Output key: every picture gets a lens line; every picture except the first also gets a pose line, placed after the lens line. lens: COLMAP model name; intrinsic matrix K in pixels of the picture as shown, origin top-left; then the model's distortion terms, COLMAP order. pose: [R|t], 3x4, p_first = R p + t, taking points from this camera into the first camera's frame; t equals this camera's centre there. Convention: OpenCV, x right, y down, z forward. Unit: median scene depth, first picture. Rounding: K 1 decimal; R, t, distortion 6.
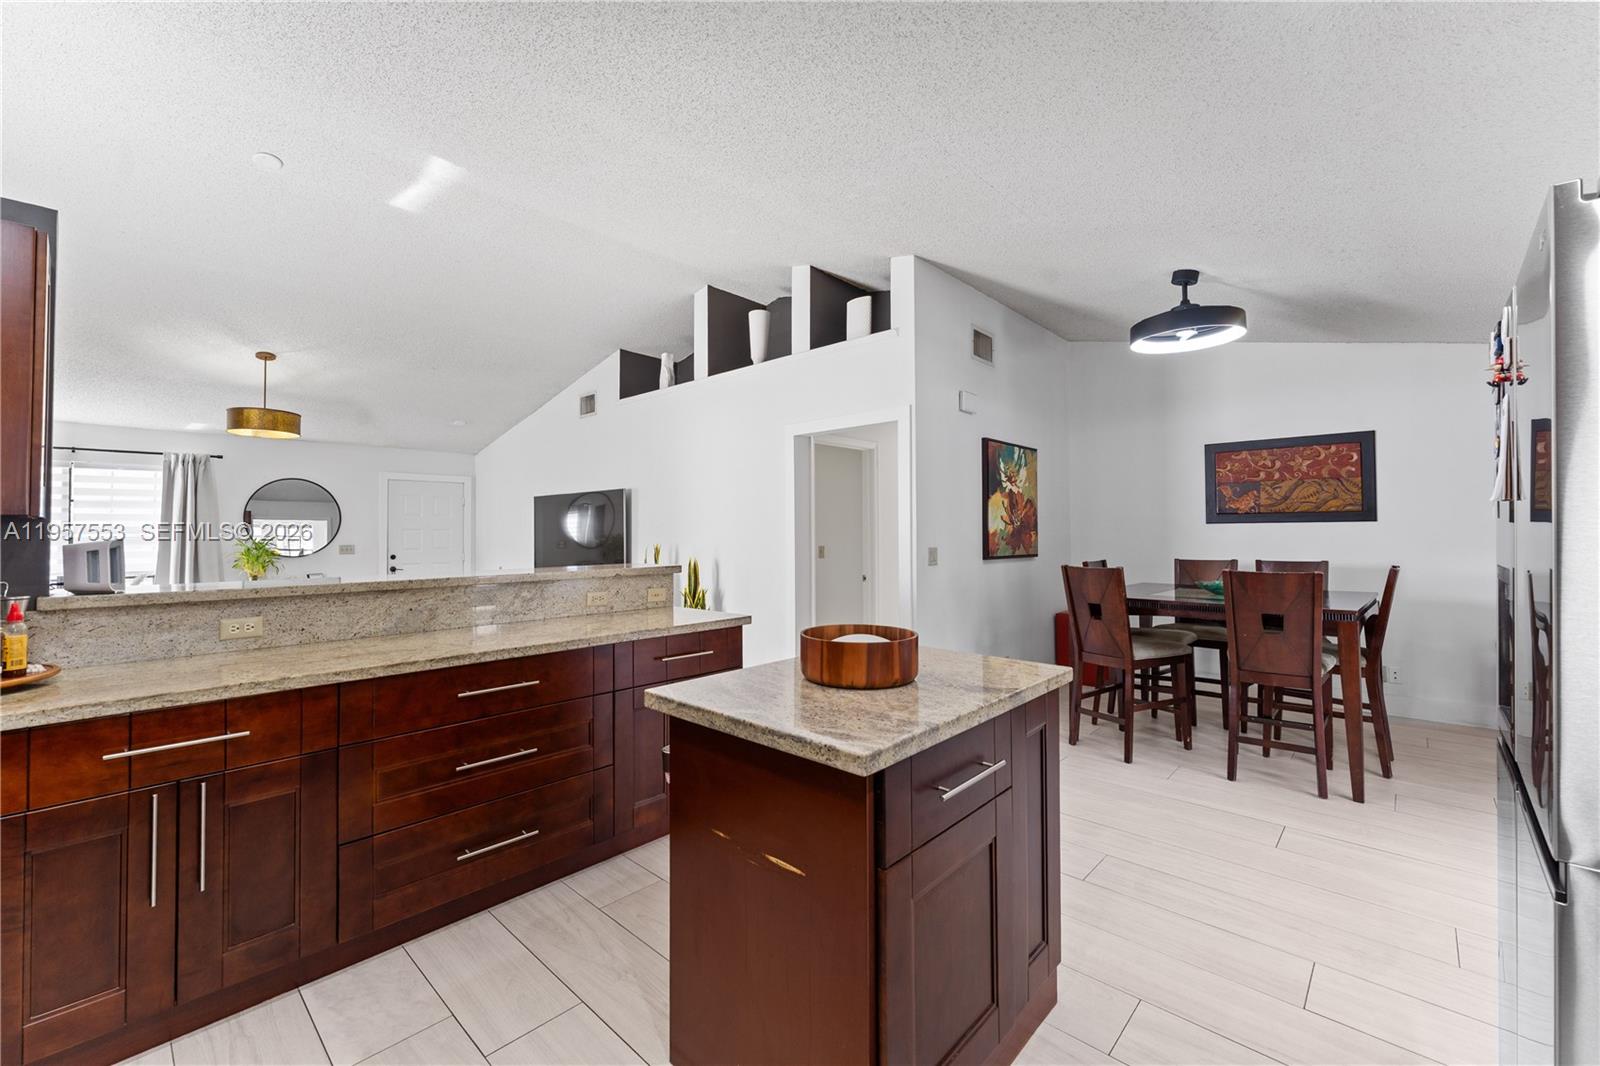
lens RADIAL K [[650.8, 0, 786.7], [0, 650.8, 527.0], [0, 0, 1]] dist [-0.002217, 0.000123]
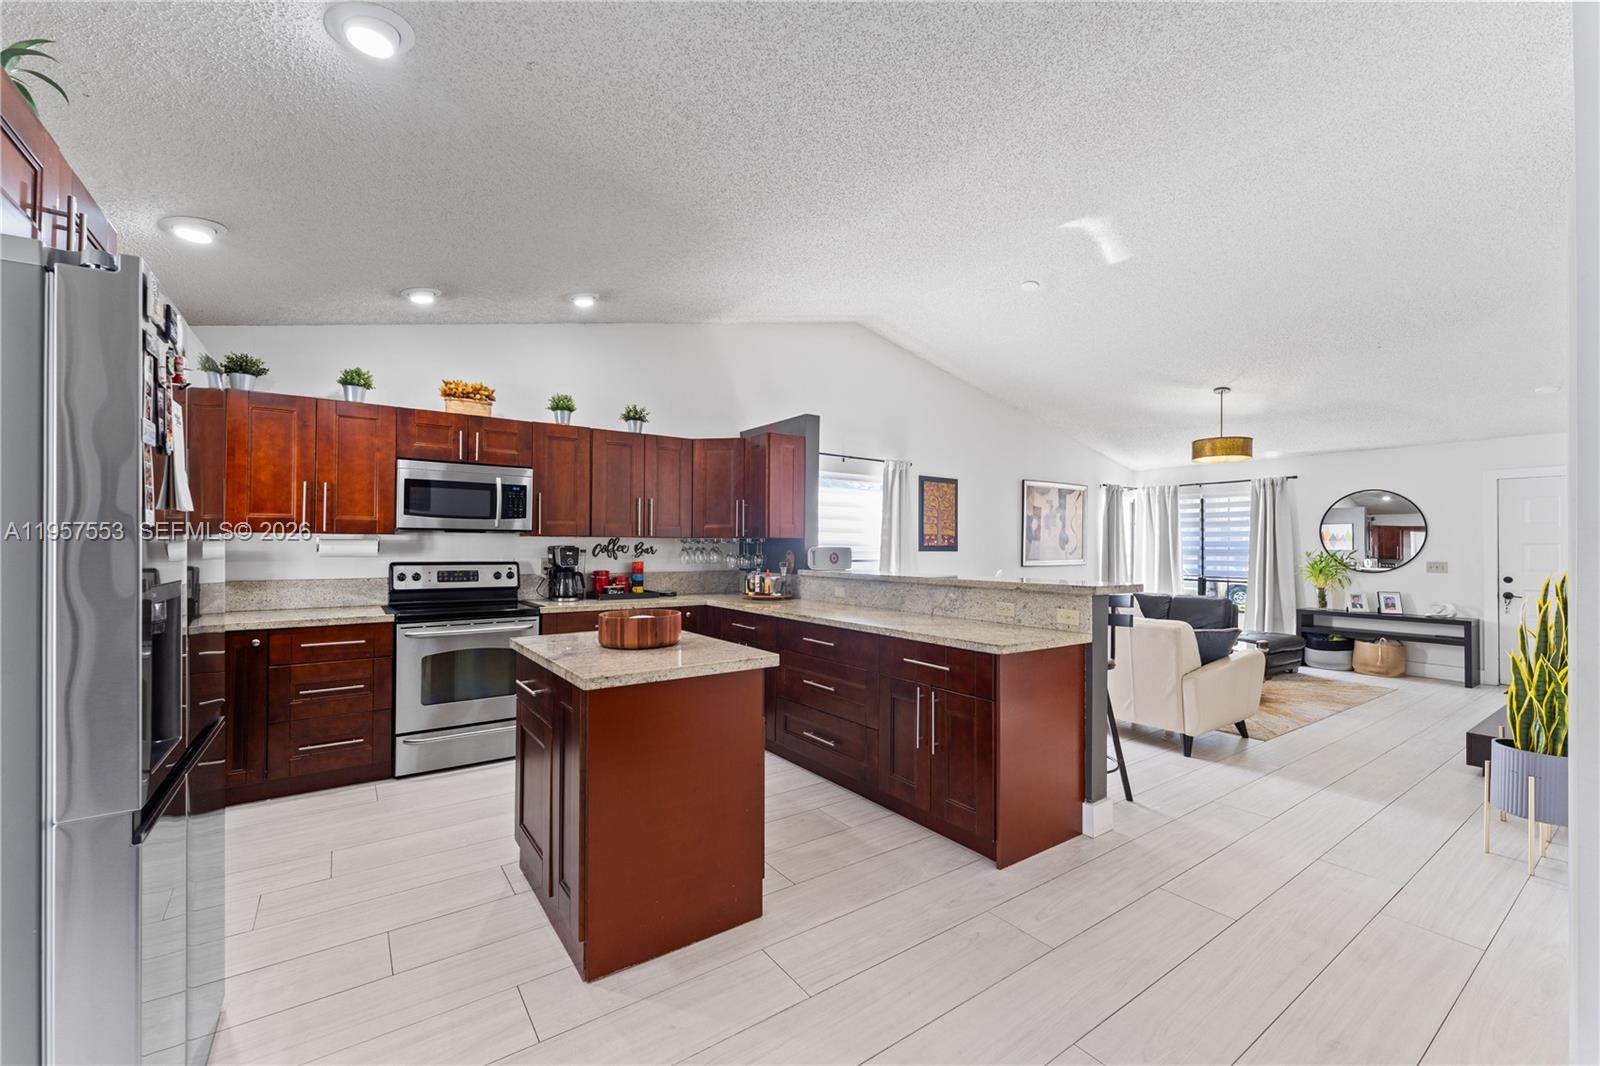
lens RADIAL K [[650.8, 0, 793.2], [0, 650.8, 536.5], [0, 0, 1]] dist [-0.002217, 0.000123]
pose [[-0.205019, -0.010771, -0.978699, 0.422192], [0.002955, 0.999928, -0.011624, 0.002672], [0.978754, -0.005275, -0.204972, 0.466523]]
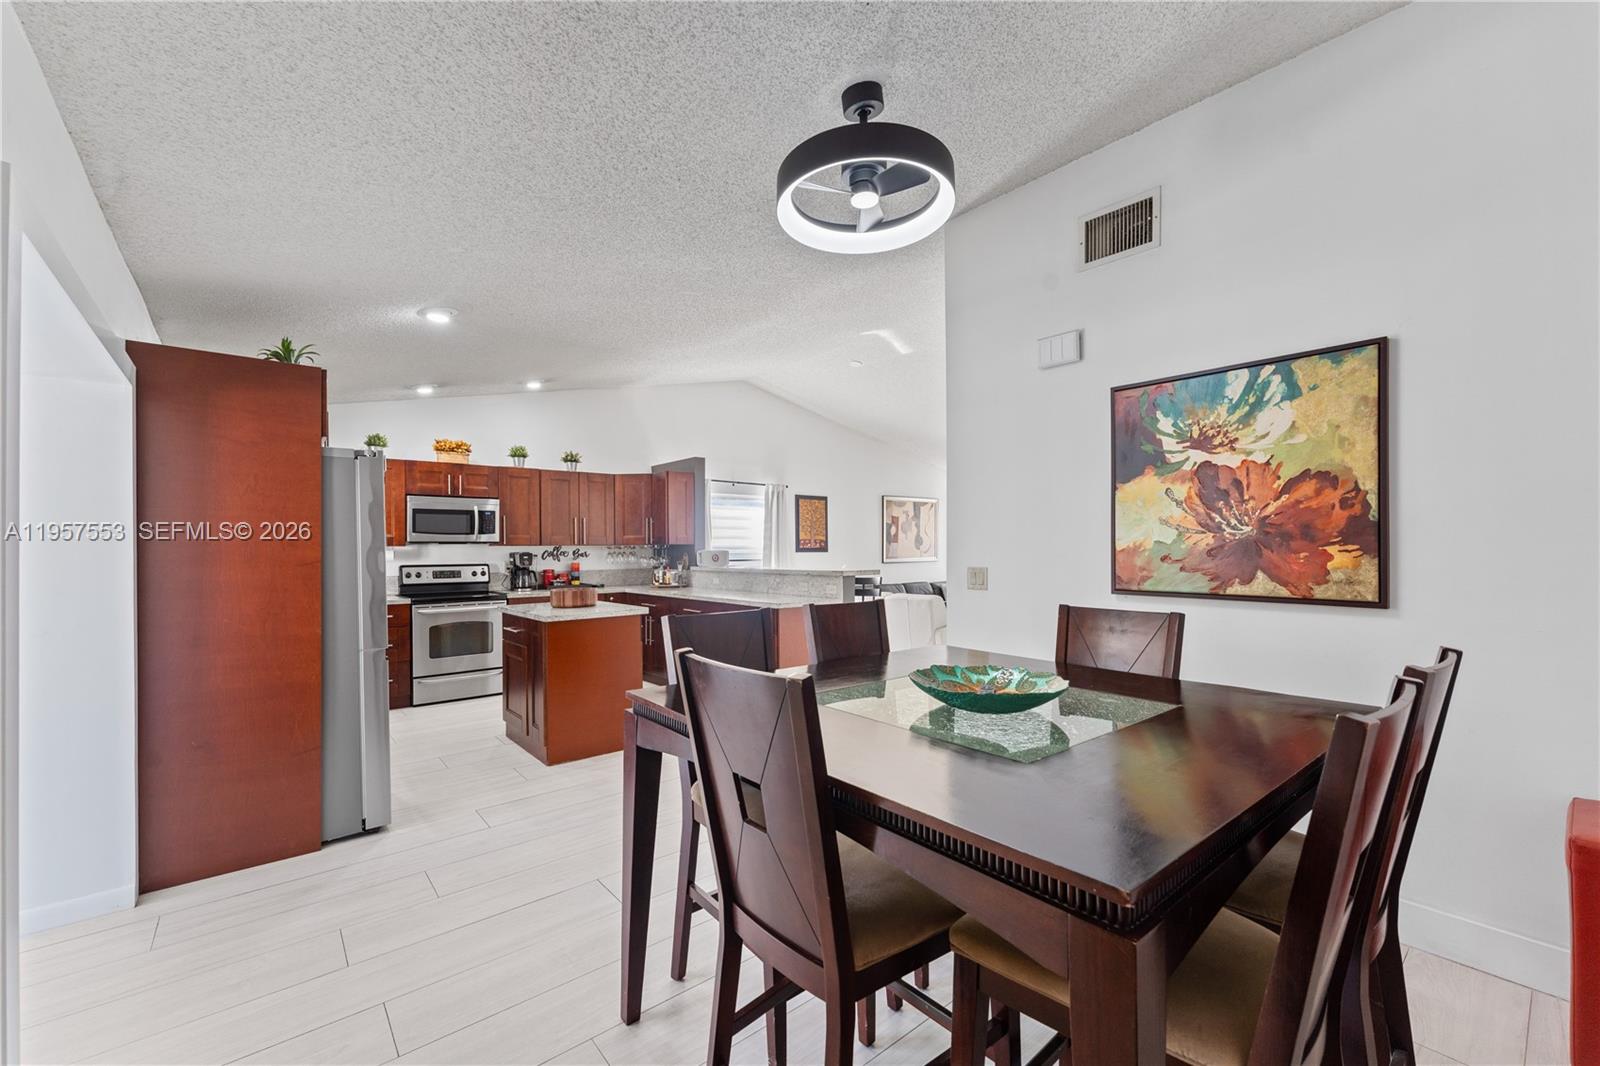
lens RADIAL K [[650.8, 0, 796.5], [0, 650.8, 543.2], [0, 0, 1]] dist [-0.002217, 0.000123]
pose [[-0.119220, -0.002272, -0.992865, 0.740497], [0.016919, 0.999848, -0.004319, 0.001401], [0.992724, -0.017313, -0.119164, 0.625709]]
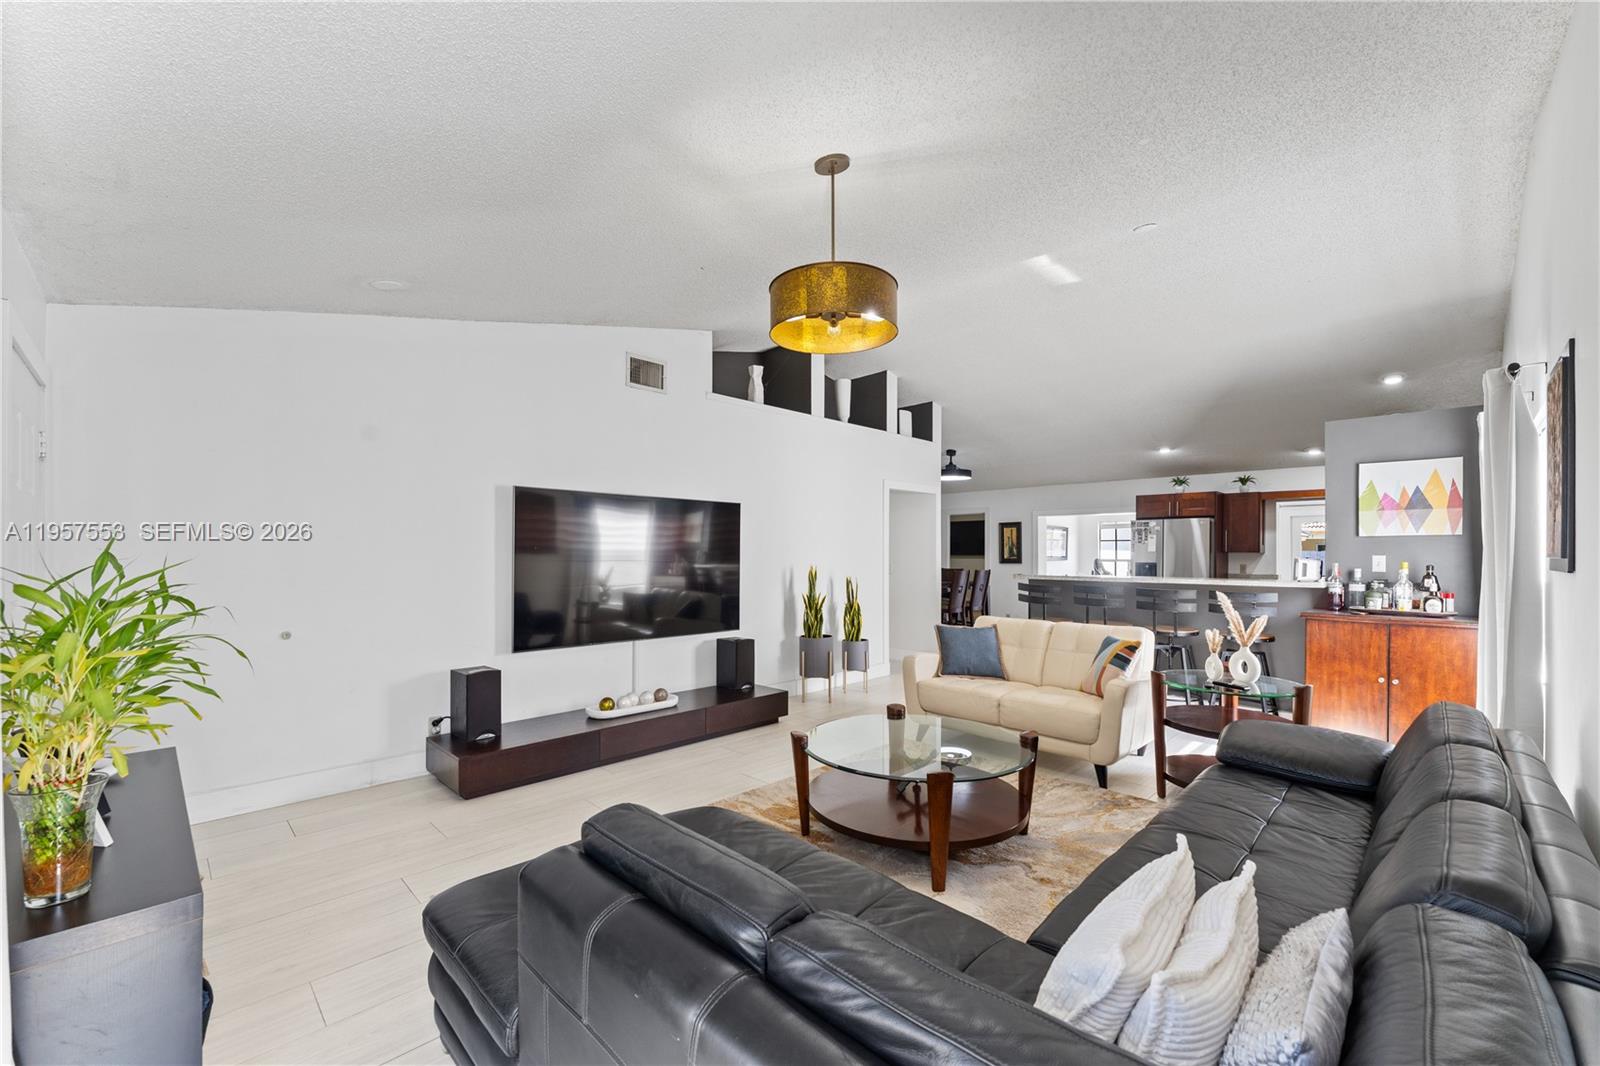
lens RADIAL K [[650.8, 0, 792.7], [0, 650.8, 541.4], [0, 0, 1]] dist [-0.002217, 0.000123]
pose [[0.036768, 0.023624, 0.999045, -1.175706], [-0.013732, 0.999638, -0.023133, 0.013541], [-0.999229, -0.012868, 0.037079, 0.938033]]
